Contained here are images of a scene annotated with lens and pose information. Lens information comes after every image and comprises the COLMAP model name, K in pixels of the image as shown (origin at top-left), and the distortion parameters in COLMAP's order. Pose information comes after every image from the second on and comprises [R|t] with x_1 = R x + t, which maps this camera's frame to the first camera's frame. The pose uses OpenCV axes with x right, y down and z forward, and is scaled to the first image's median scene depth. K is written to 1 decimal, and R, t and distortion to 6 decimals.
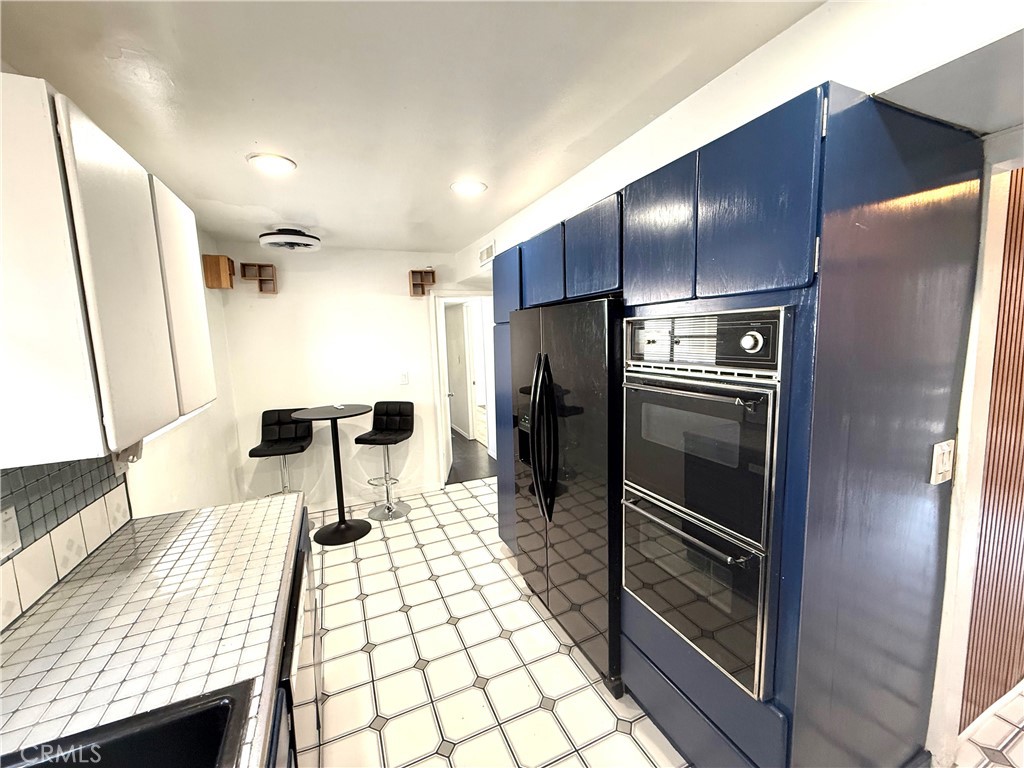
lens RADIAL K [[407.5, 0, 508.6], [0, 407.5, 385.0], [0, 0, 1]] dist [0.001741, 0.000876]
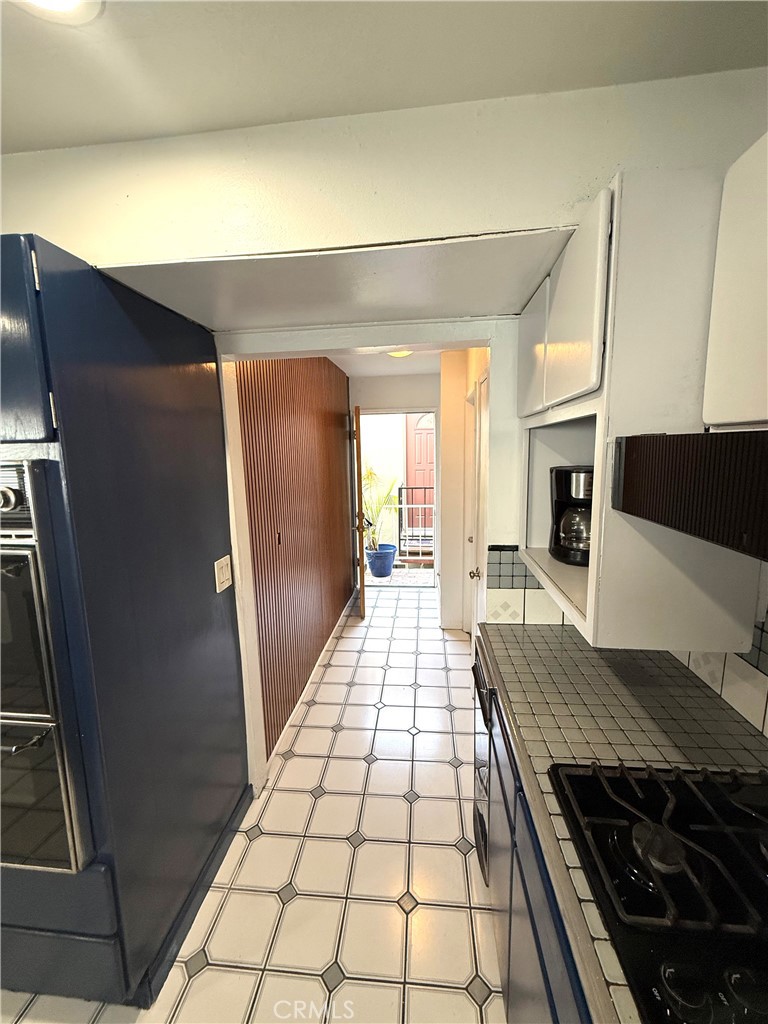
lens RADIAL K [[407.5, 0, 384.3], [0, 407.5, 510.7], [0, 0, 1]] dist [0.001741, 0.000876]
pose [[0.492751, -0.108628, 0.863363, 0.250273], [0.114226, 0.991667, 0.059578, -0.040818], [-0.862640, 0.069261, 0.501053, -0.161911]]
